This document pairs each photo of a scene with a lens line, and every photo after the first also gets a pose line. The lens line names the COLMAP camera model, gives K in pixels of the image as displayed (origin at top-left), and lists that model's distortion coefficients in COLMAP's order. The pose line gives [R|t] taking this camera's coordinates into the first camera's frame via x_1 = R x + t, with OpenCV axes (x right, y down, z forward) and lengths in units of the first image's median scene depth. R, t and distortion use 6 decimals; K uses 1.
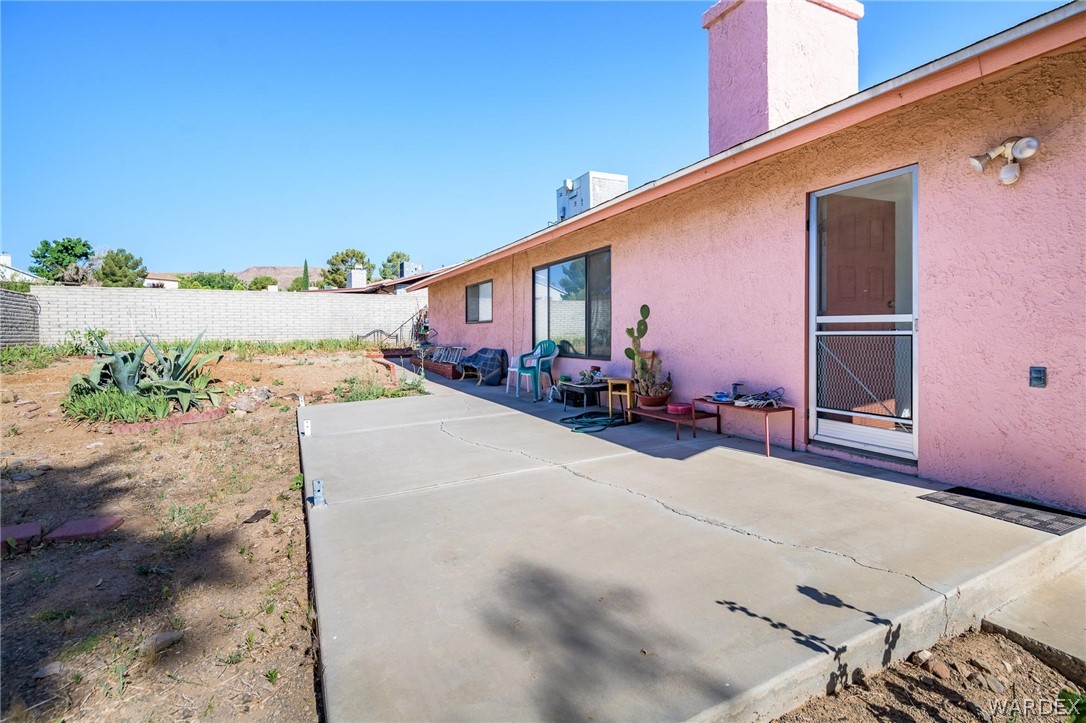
lens RADIAL K [[499.2, 0, 544.3], [0, 499.2, 337.3], [0, 0, 1]] dist [0.030736, -0.023433]
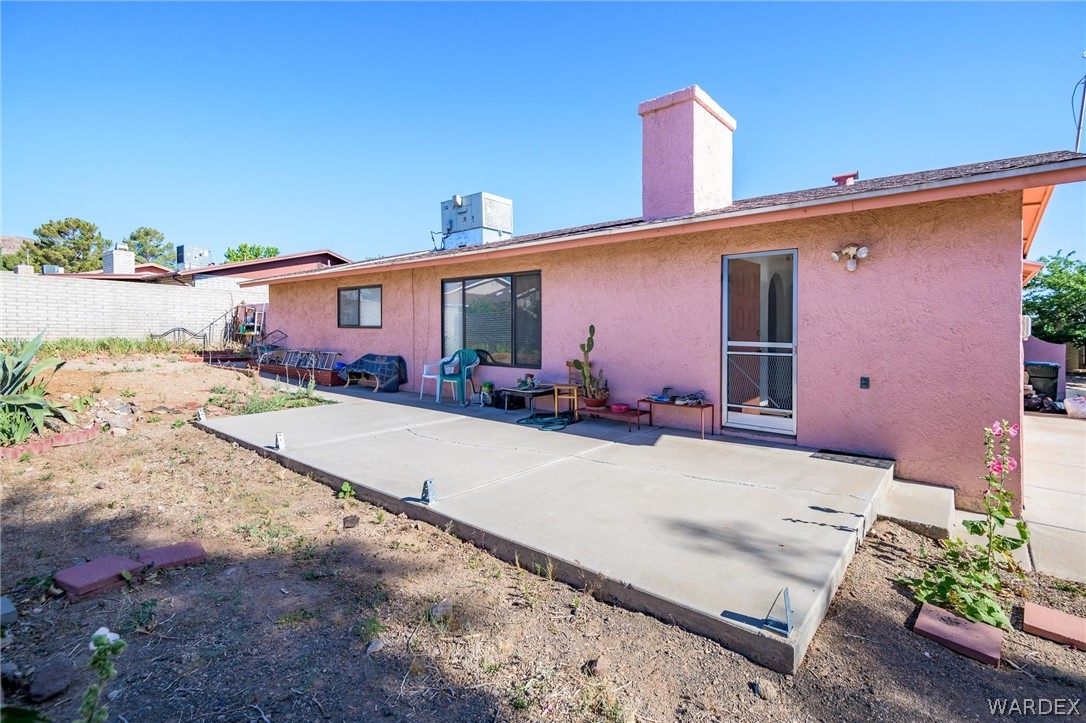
lens RADIAL K [[499.2, 0, 544.3], [0, 499.2, 337.3], [0, 0, 1]] dist [0.030736, -0.023433]
pose [[0.916644, 0.022519, 0.399070, -0.416158], [-0.021451, 0.999744, -0.007141, -0.024550], [-0.399129, -0.002015, 0.916893, -0.092720]]
